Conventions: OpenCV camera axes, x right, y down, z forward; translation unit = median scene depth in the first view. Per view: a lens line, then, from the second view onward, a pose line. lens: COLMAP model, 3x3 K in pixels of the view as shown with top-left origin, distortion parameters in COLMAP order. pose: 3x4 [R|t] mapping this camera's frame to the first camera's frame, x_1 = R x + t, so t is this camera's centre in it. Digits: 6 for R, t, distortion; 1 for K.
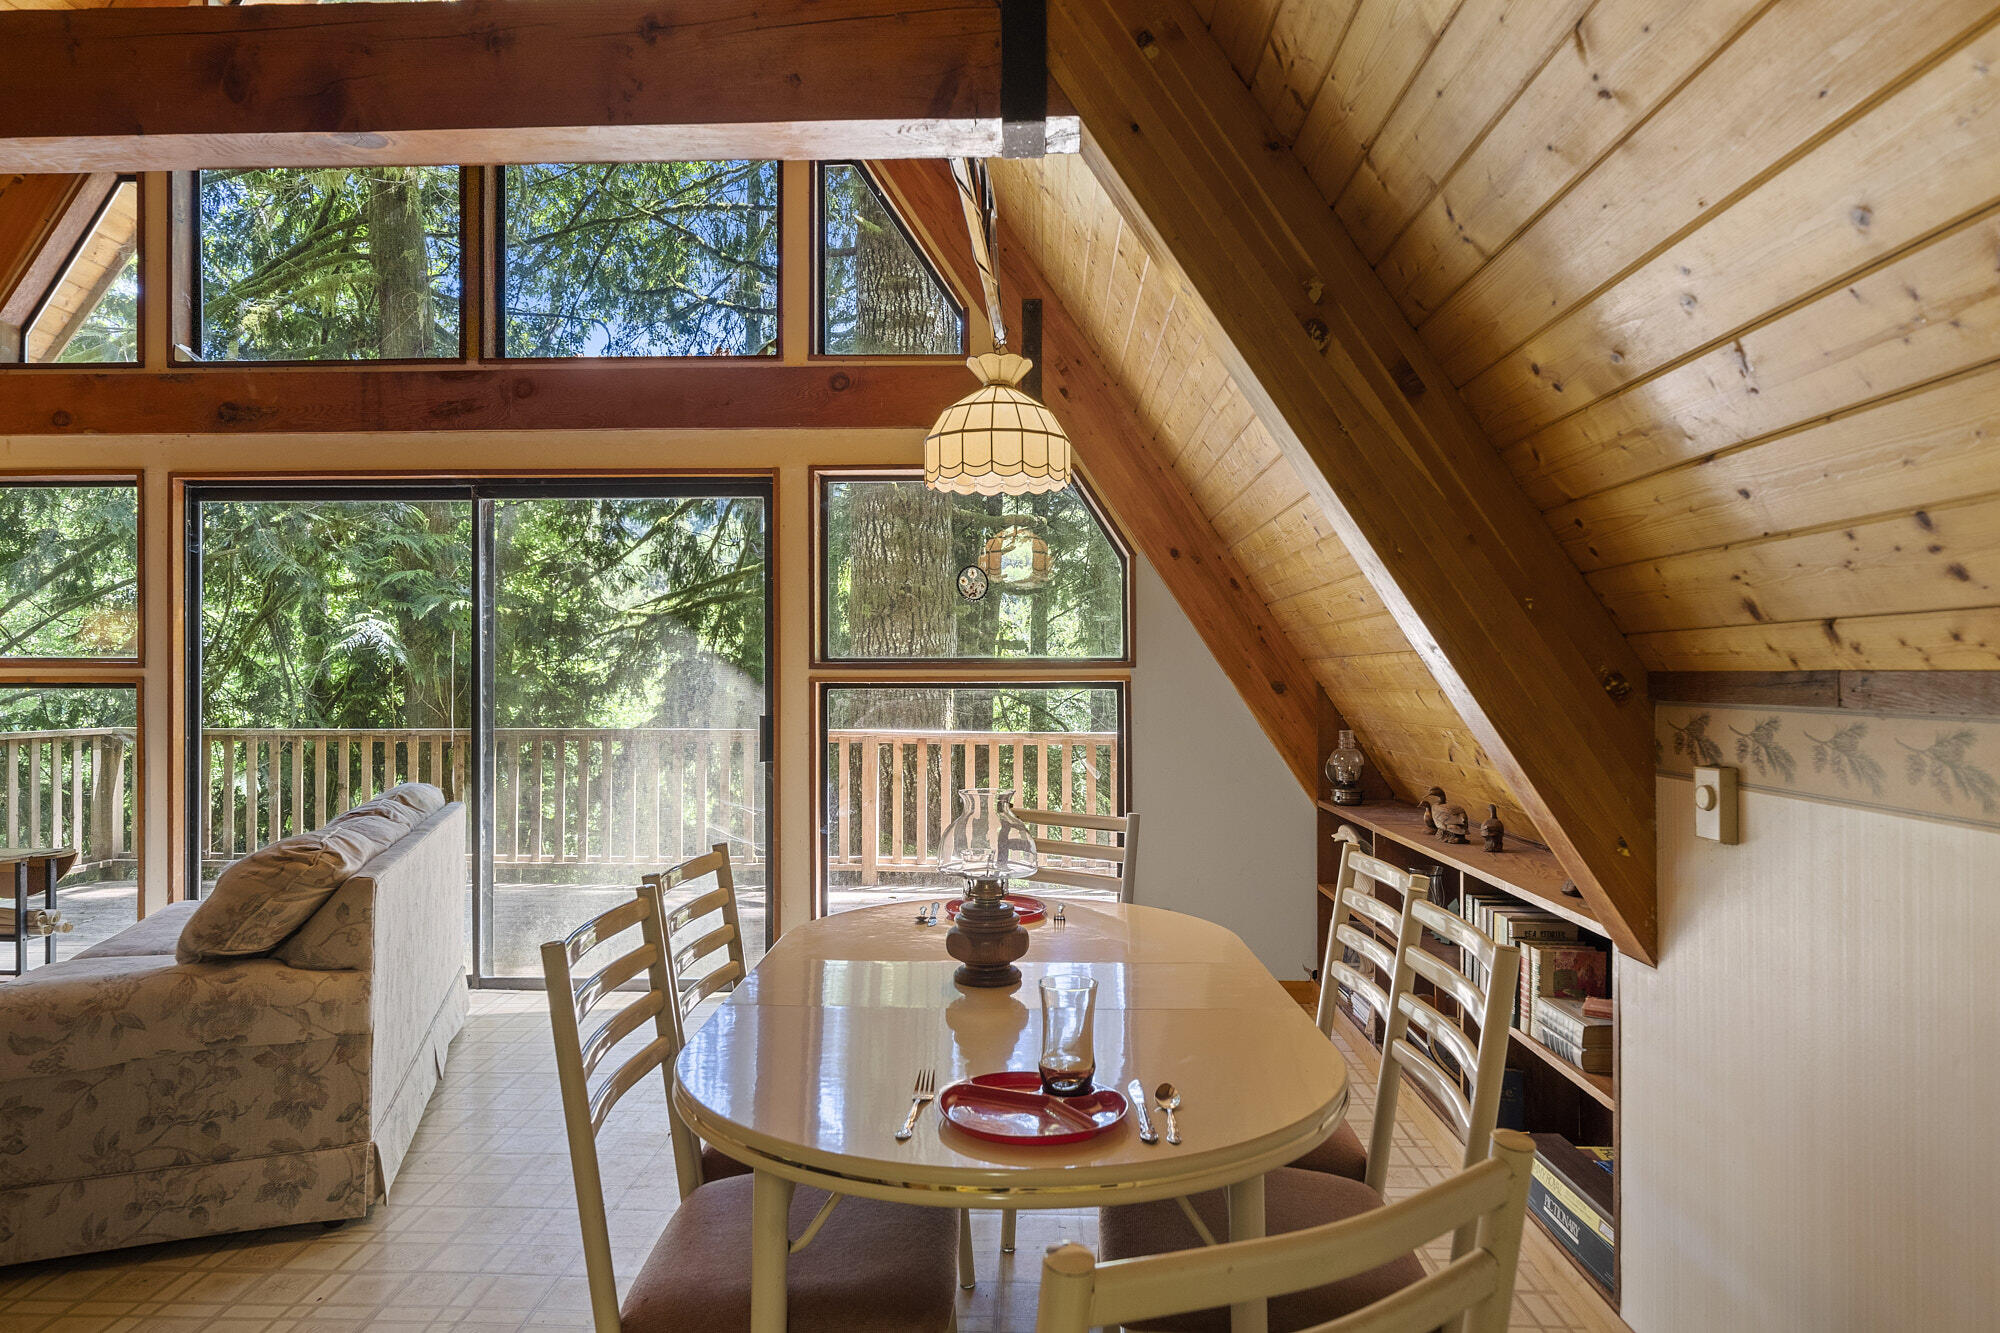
lens RADIAL K [[1155.7, 0, 997.4], [0, 1155.7, 676.6], [0, 0, 1]] dist [-0.000356, -0.000416]
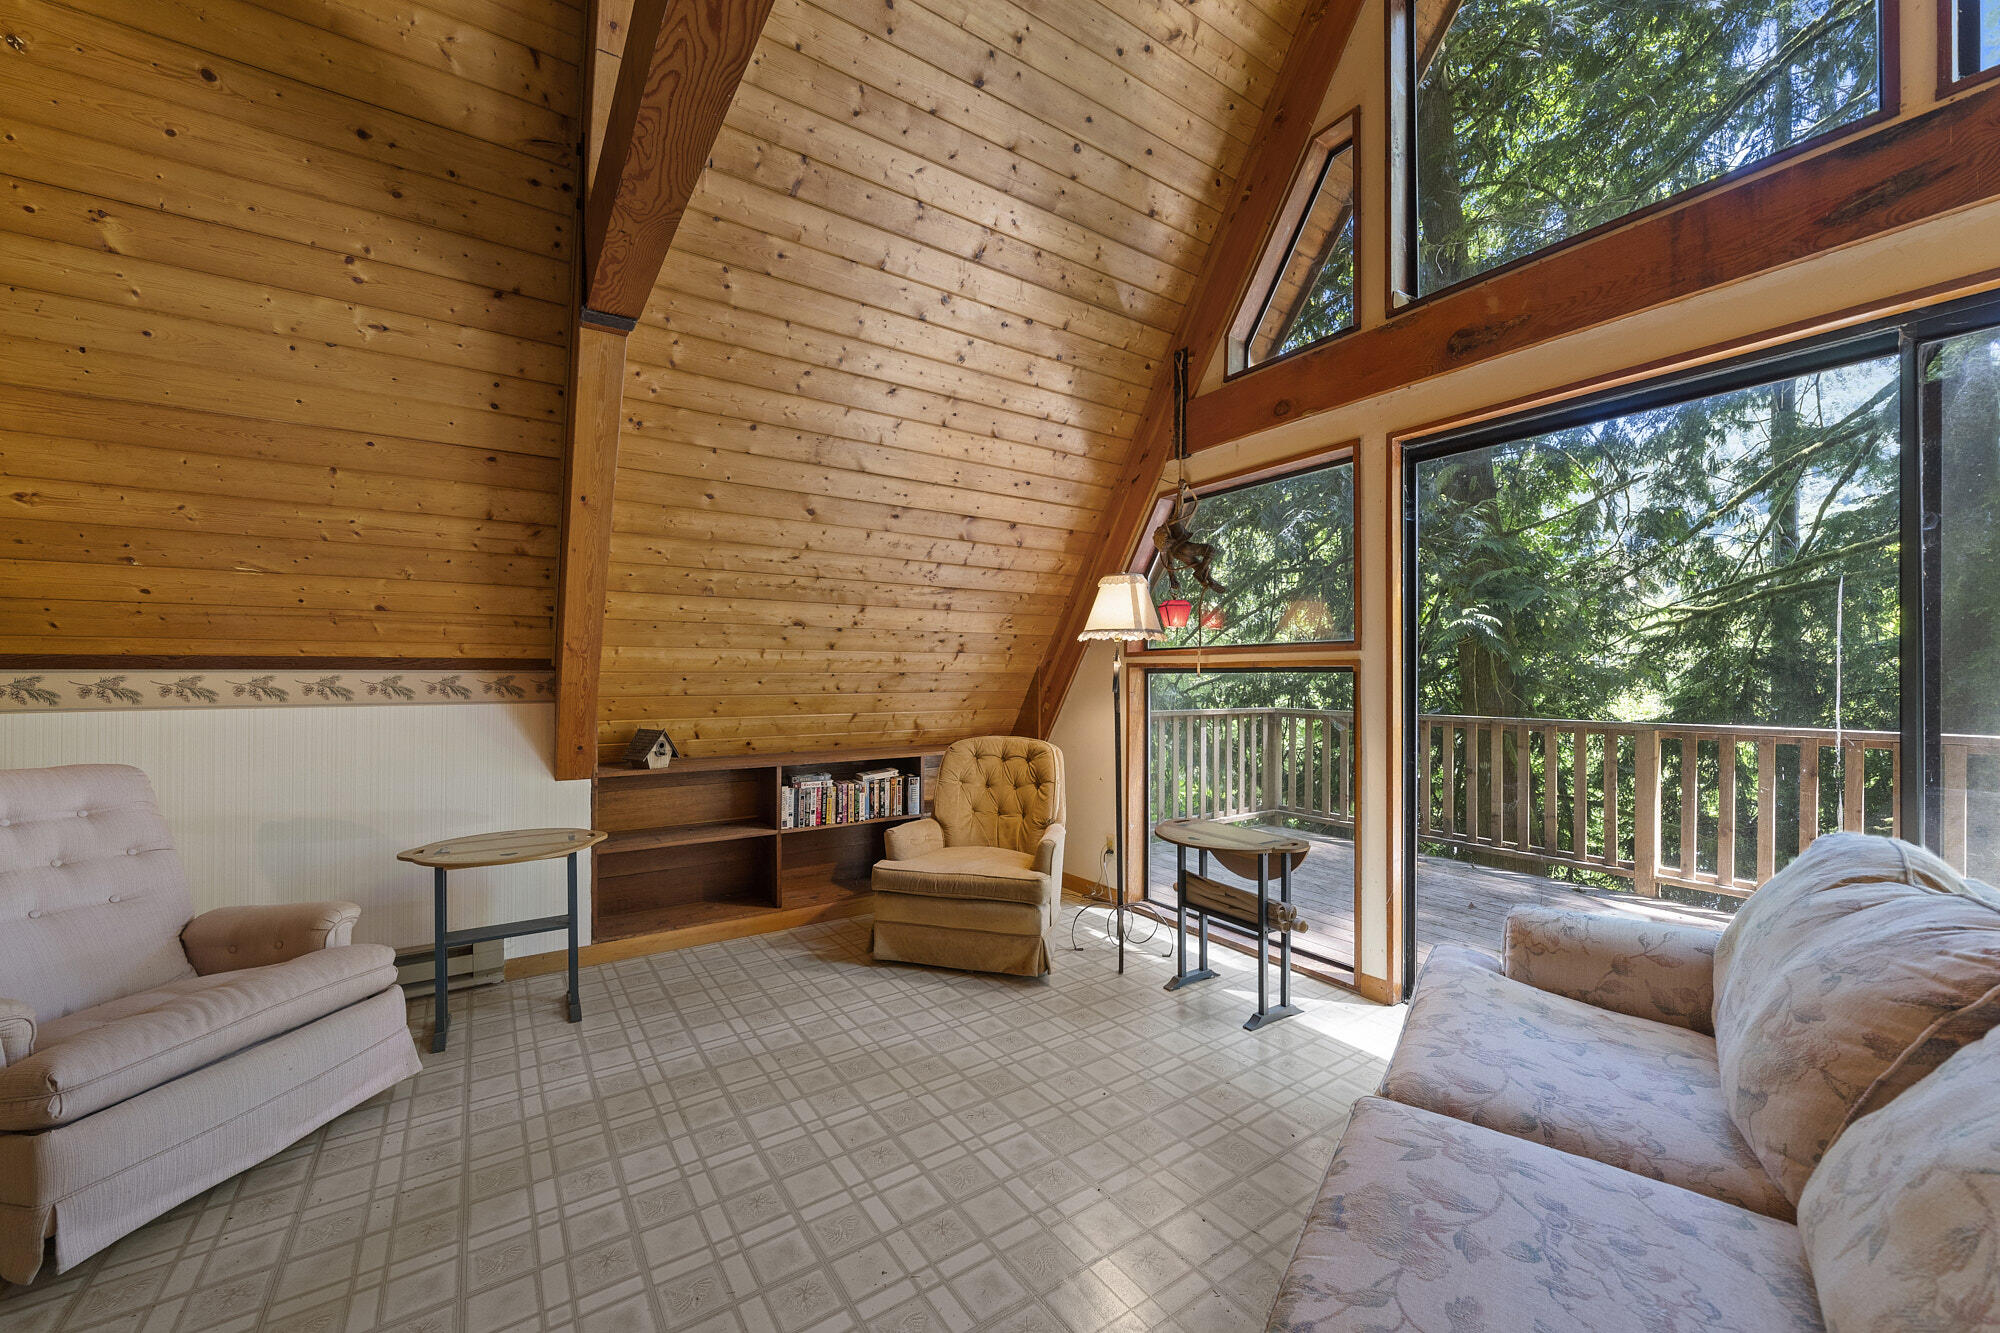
lens RADIAL K [[761.6, 0, 999.7], [0, 761.6, 674.6], [0, 0, 1]] dist [-0.000391, -0.000048]
pose [[0.590527, -0.001010, -0.807017, -0.406594], [-0.001361, 0.999997, -0.002248, 0.014103], [0.807017, 0.002426, 0.590524, 0.393565]]
